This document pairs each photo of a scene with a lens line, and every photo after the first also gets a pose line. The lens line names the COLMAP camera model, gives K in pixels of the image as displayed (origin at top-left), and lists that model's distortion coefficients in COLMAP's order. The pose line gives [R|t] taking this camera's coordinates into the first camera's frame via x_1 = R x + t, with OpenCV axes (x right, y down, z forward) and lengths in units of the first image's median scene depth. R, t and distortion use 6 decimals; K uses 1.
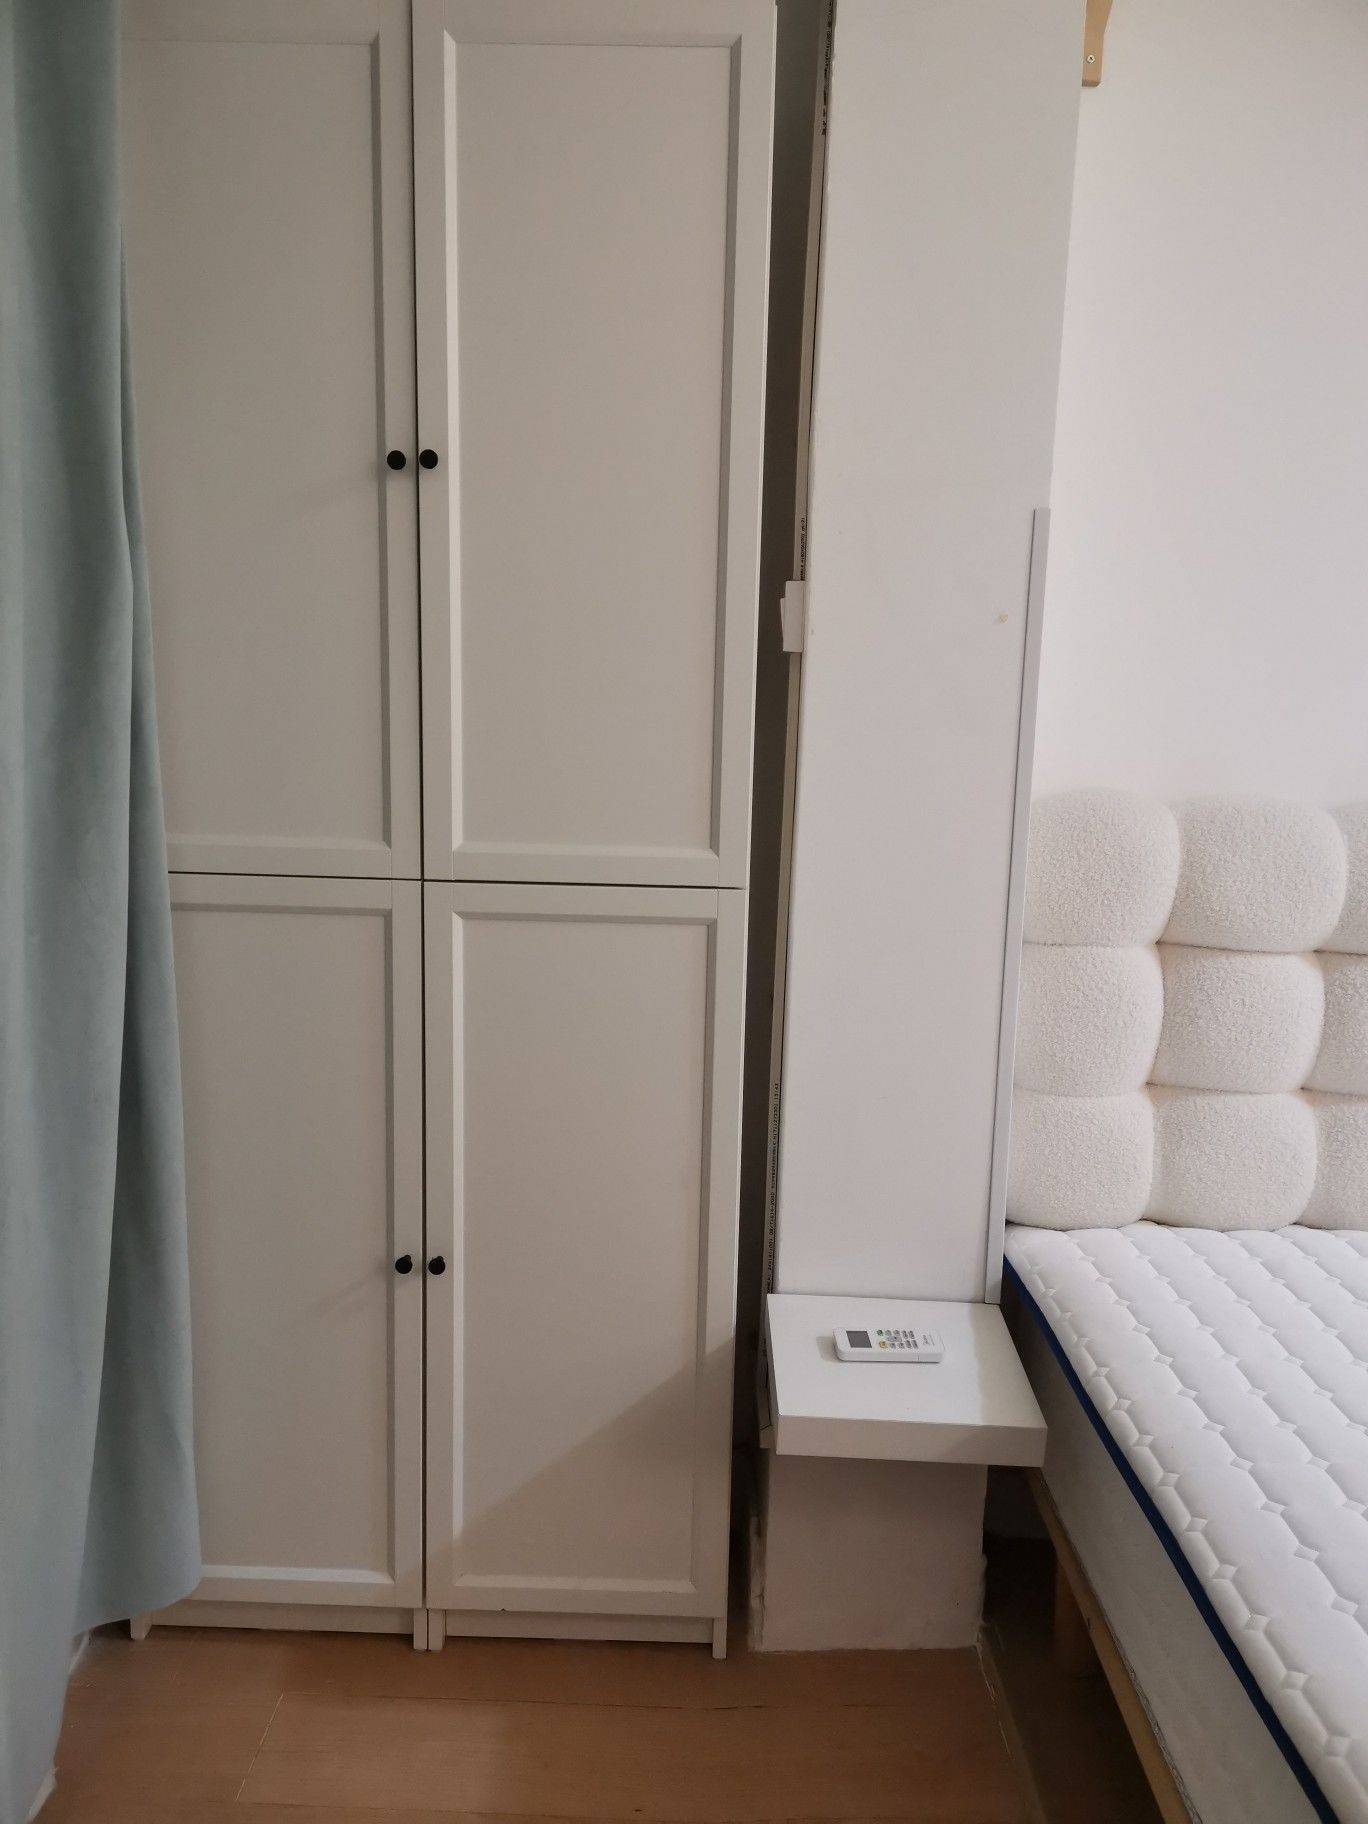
lens RADIAL K [[1384.7, 0, 674.8], [0, 1384.7, 908.6], [0, 0, 1]] dist [0.062452, -0.065762]
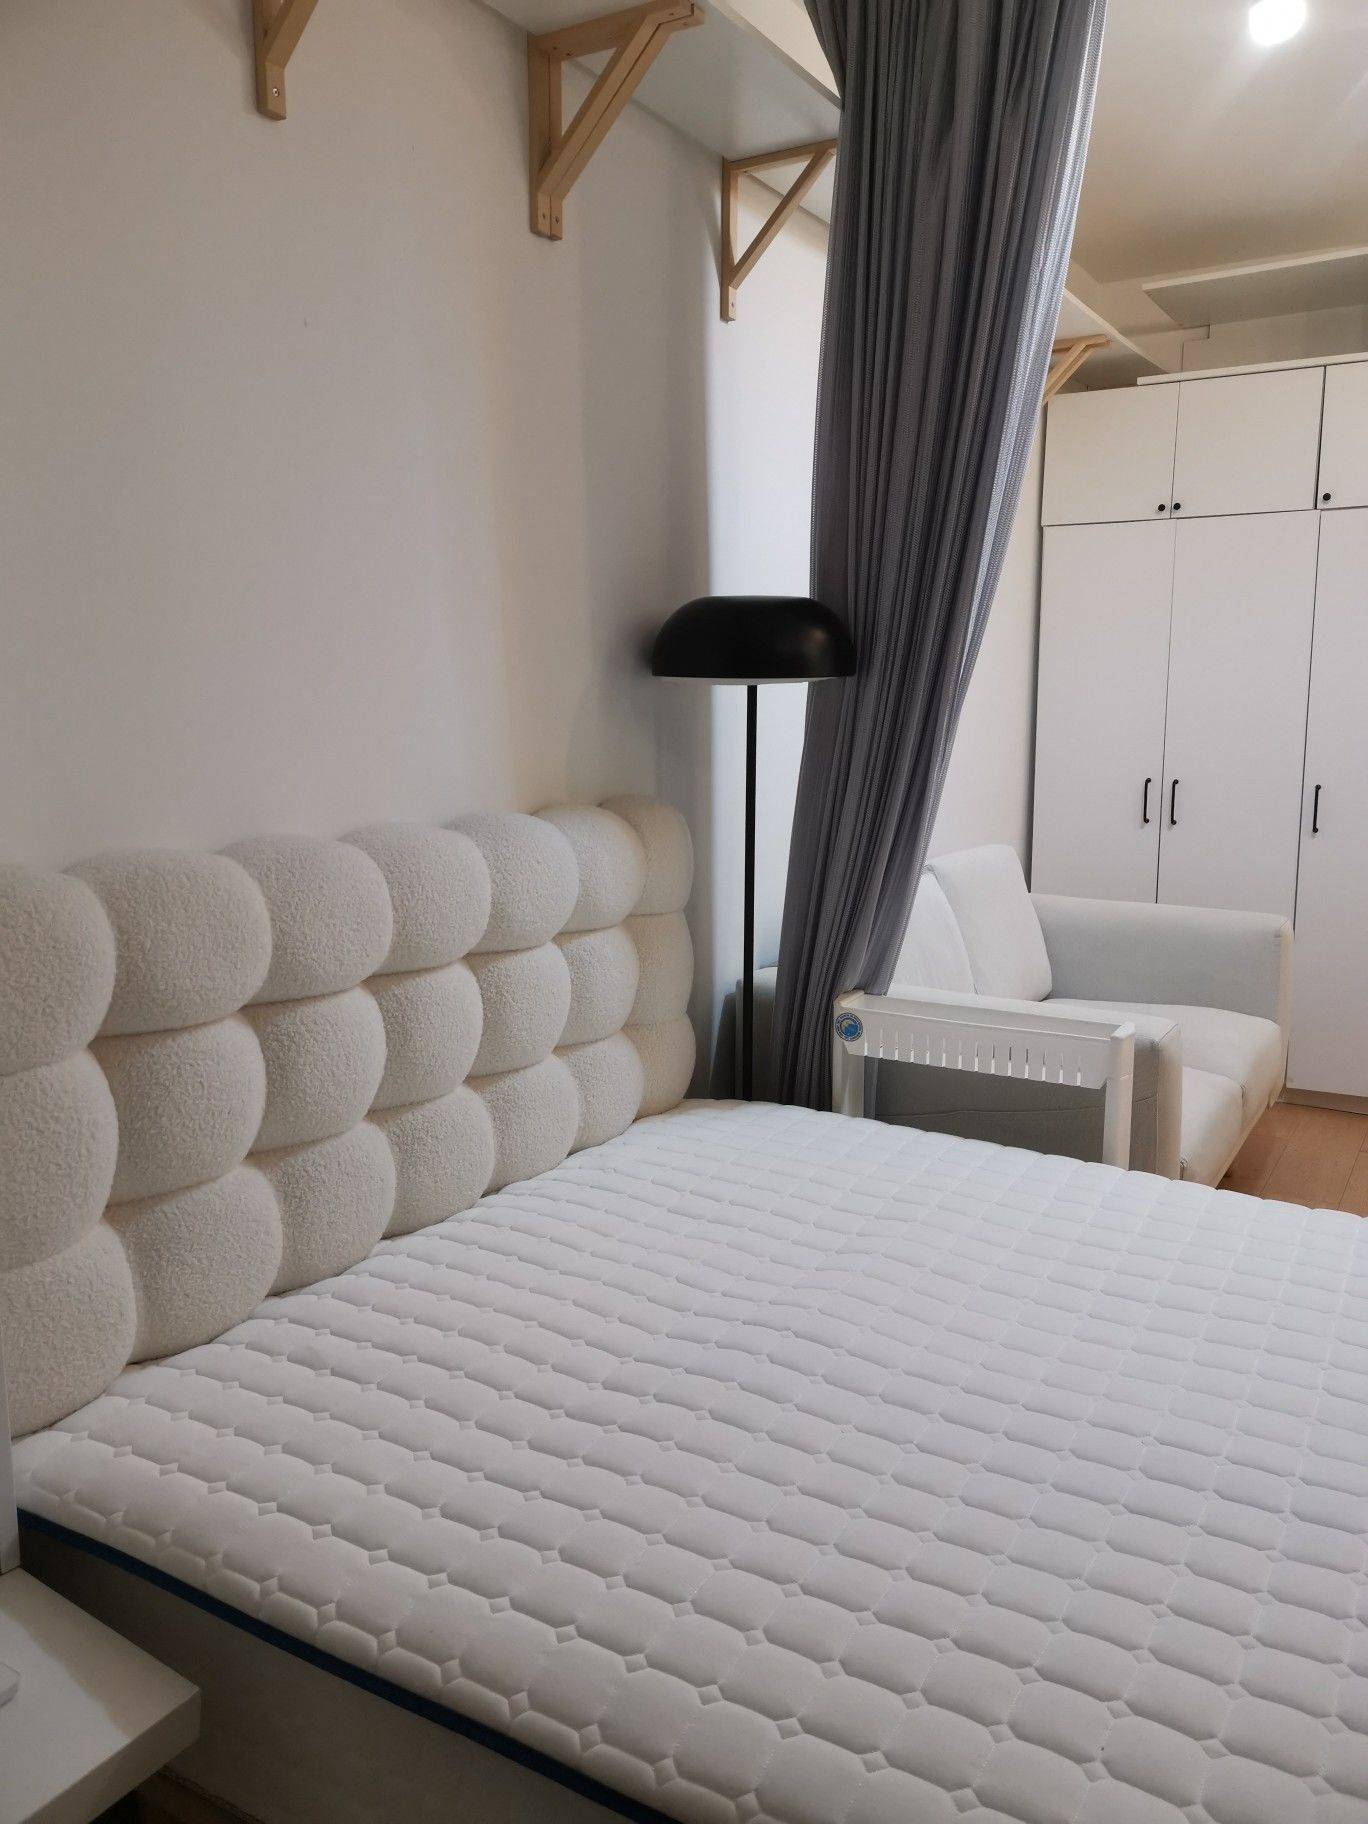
lens RADIAL K [[1384.7, 0, 674.8], [0, 1384.7, 908.6], [0, 0, 1]] dist [0.062452, -0.065762]
pose [[0.497456, -0.165908, 0.851476, -0.176320], [0.132158, 0.984578, 0.114632, -0.103982], [-0.857363, 0.055504, 0.511711, 0.284339]]
